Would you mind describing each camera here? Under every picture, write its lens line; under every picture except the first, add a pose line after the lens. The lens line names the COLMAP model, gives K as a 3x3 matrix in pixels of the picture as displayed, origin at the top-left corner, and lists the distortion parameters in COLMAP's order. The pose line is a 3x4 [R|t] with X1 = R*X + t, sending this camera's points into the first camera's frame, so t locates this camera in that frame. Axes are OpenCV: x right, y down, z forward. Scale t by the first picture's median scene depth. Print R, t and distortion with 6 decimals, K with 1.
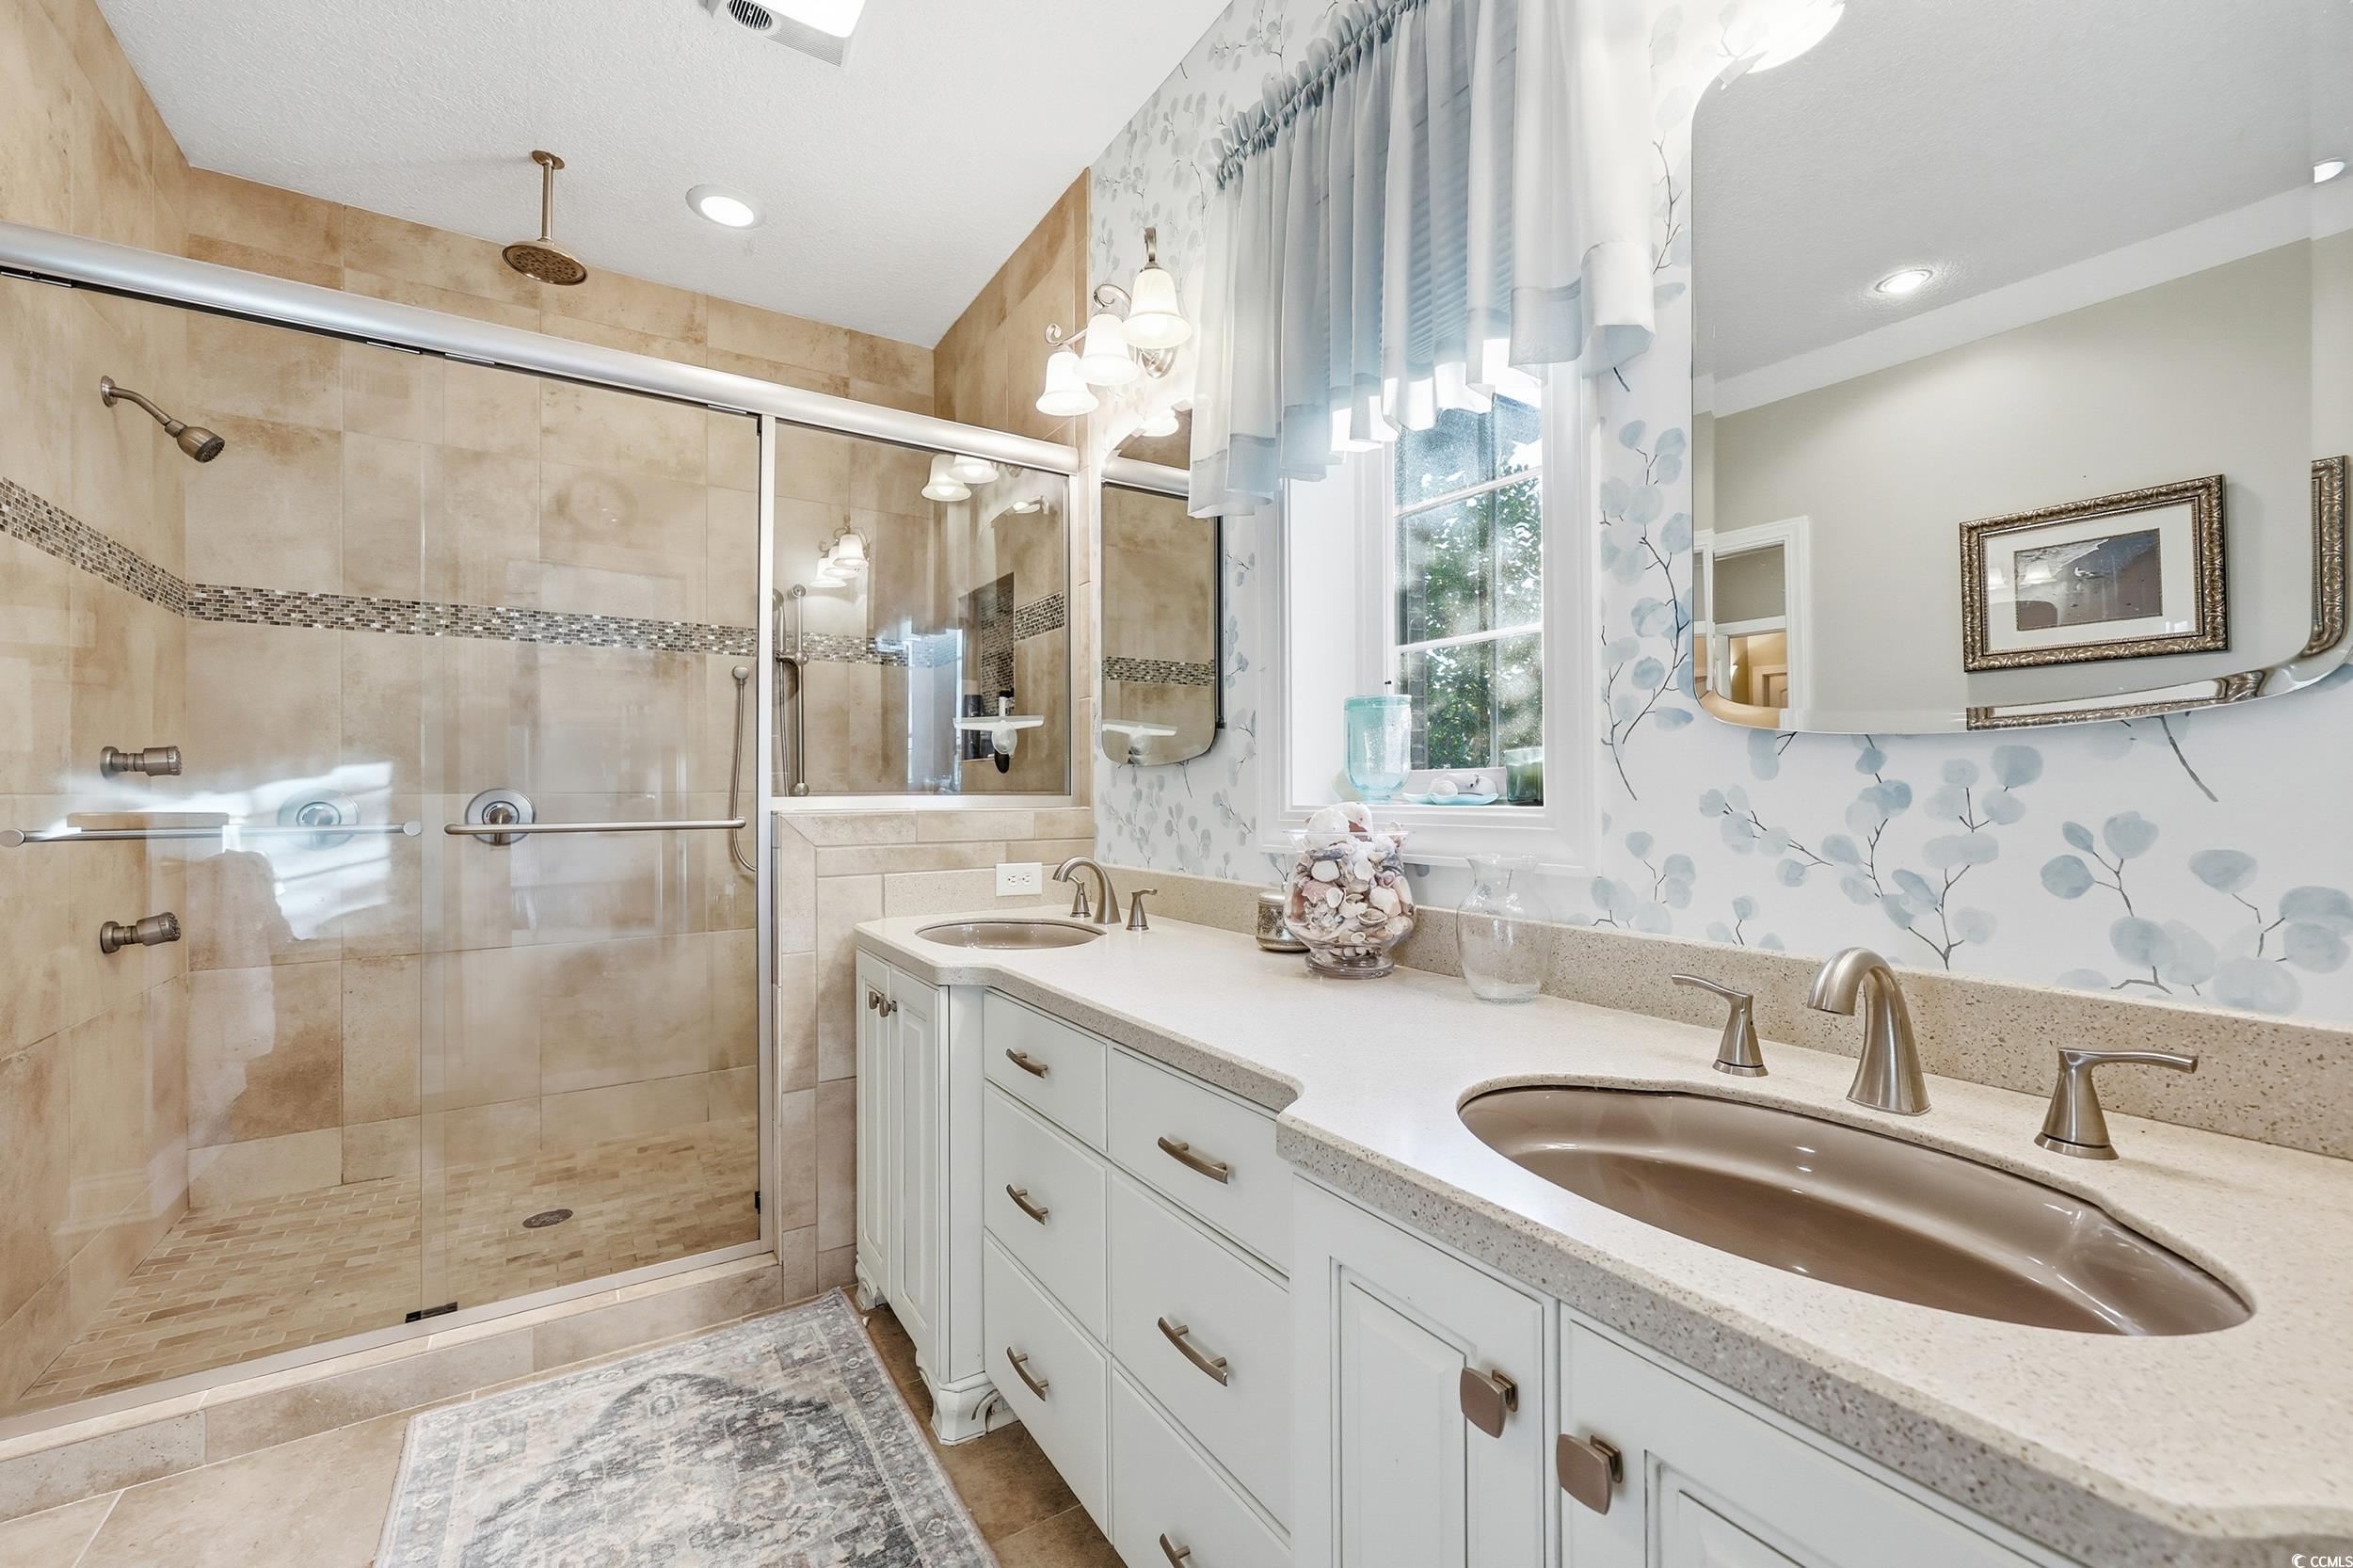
lens RADIAL K [[965.5, 0, 1177.6], [0, 965.5, 776.9], [0, 0, 1]] dist [0.005941, 0.000208]
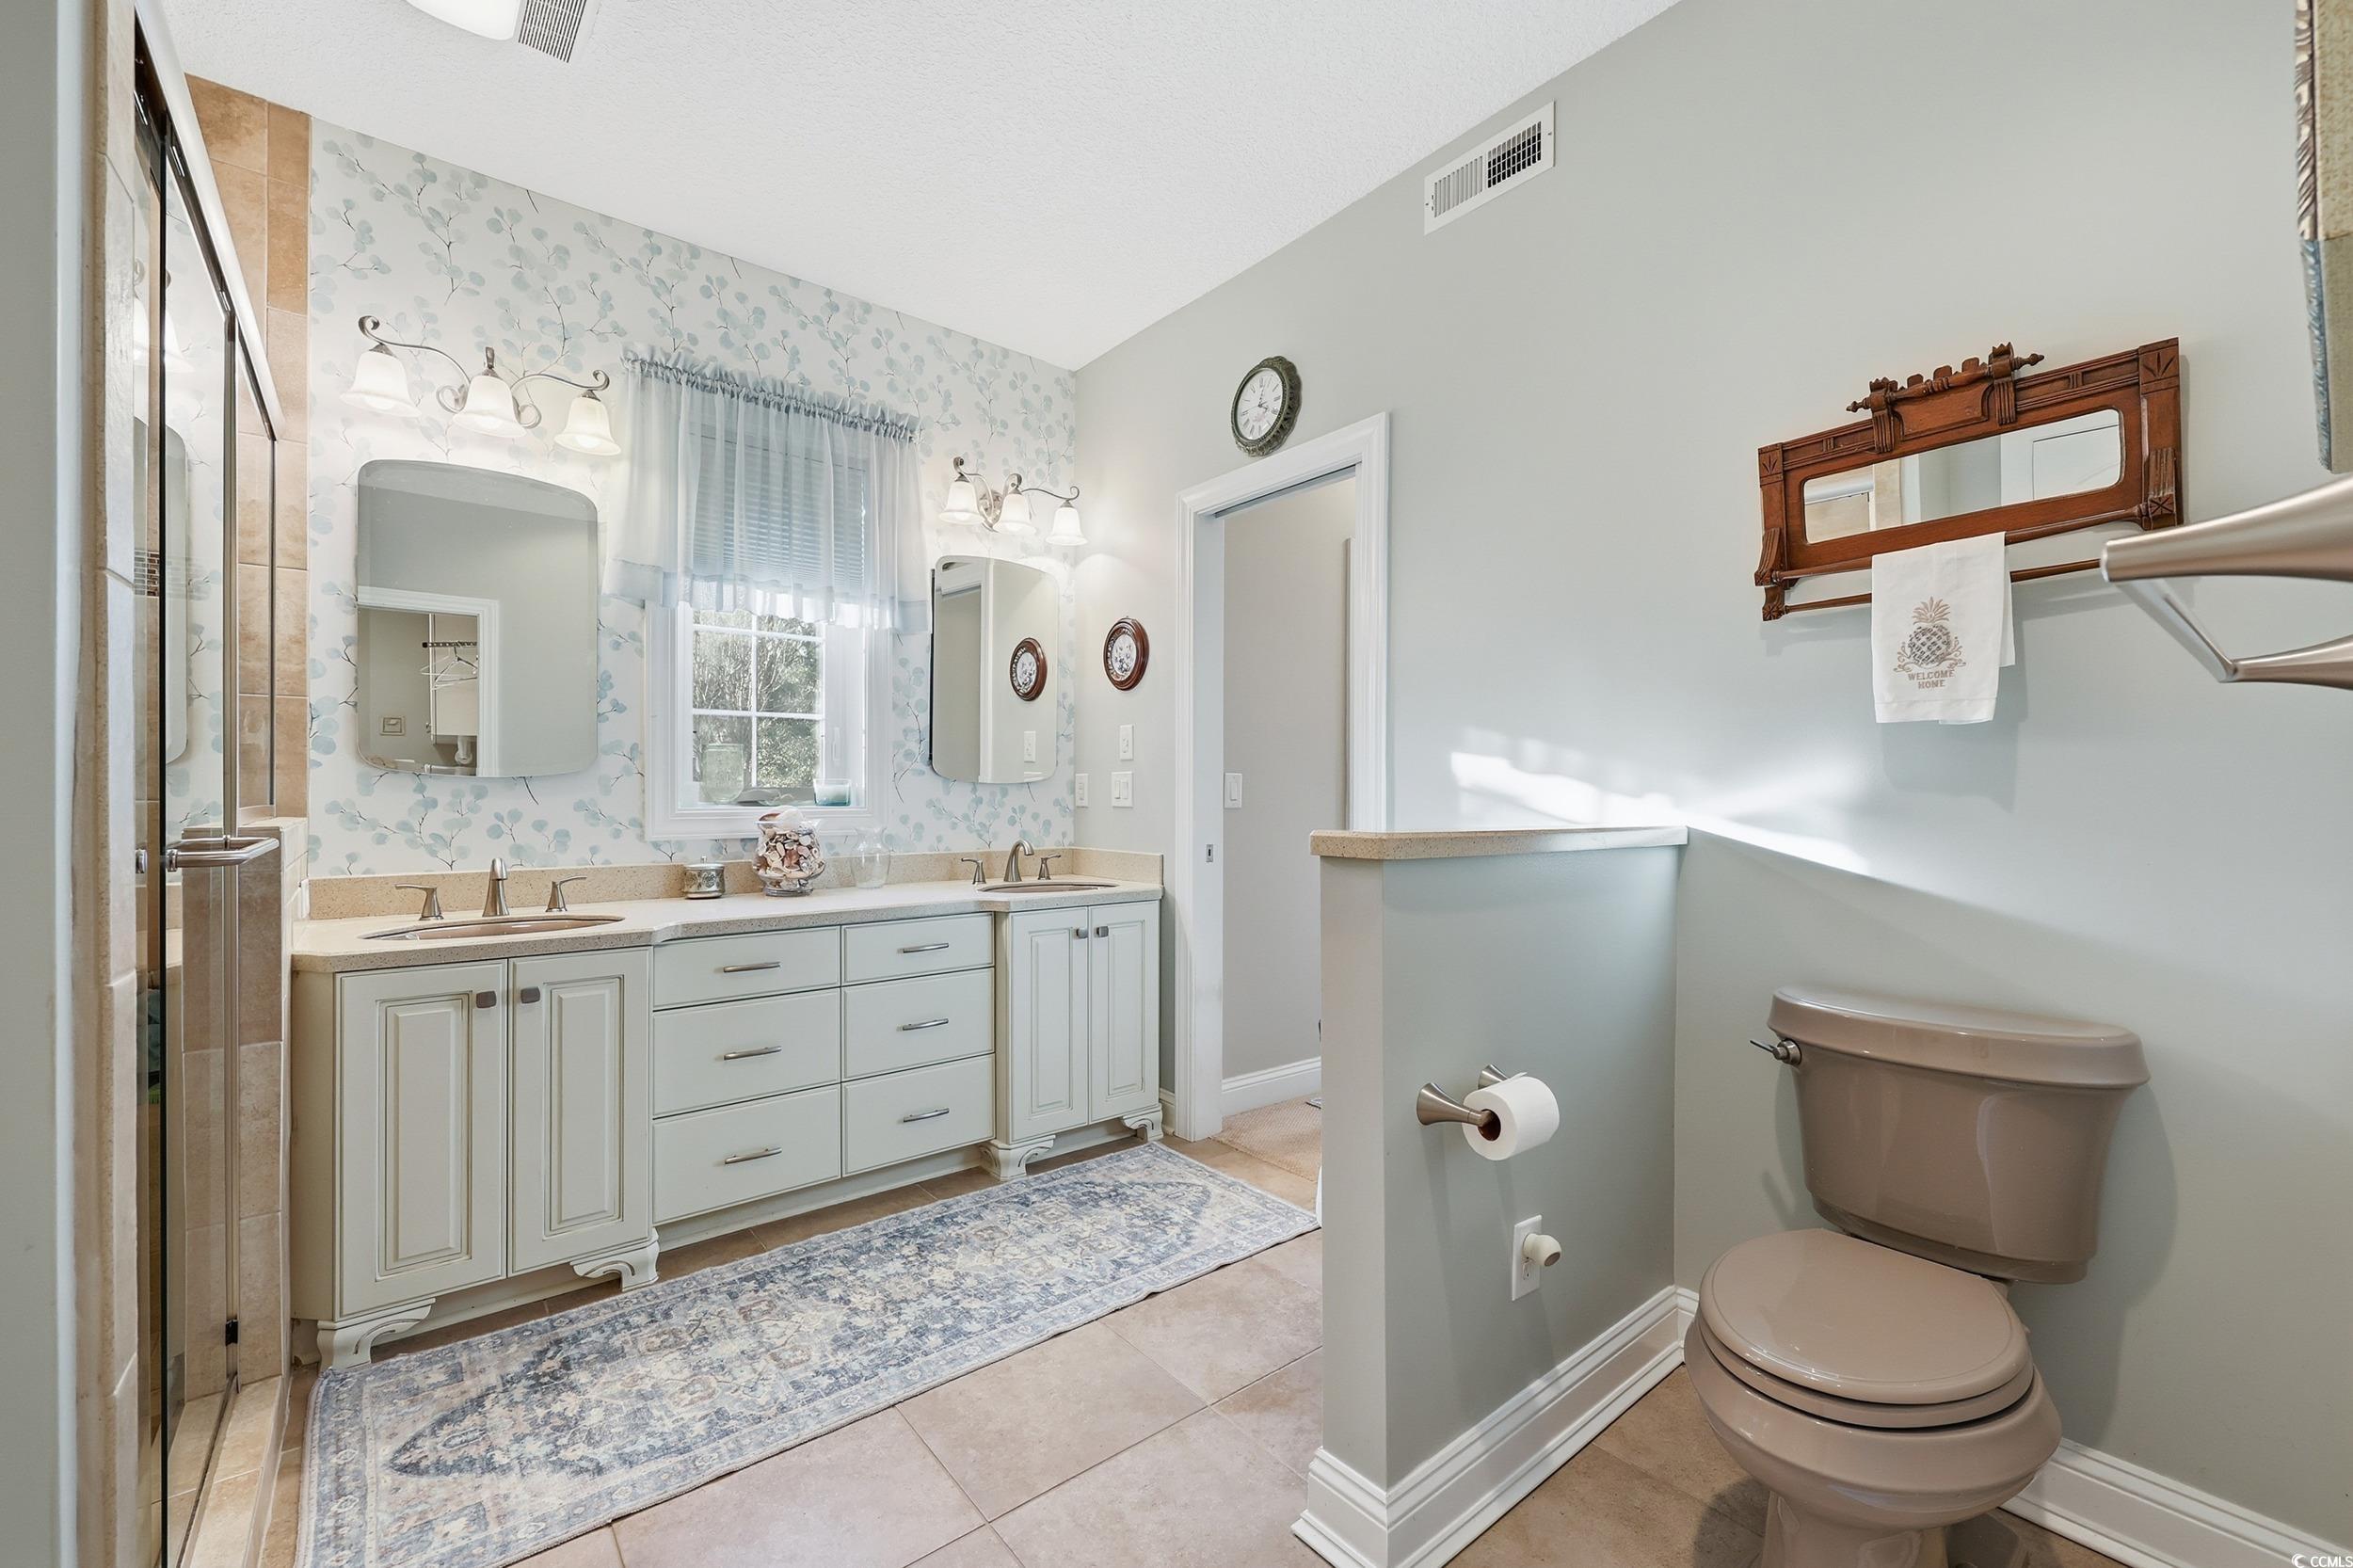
lens RADIAL K [[965.5, 0, 1171.8], [0, 965.5, 790.1], [0, 0, 1]] dist [0.005941, 0.000208]
pose [[-0.125348, 0.012591, 0.992033, -1.612067], [-0.010999, 0.999840, -0.014080, 0.013680], [-0.992052, -0.012676, -0.125190, 0.442822]]
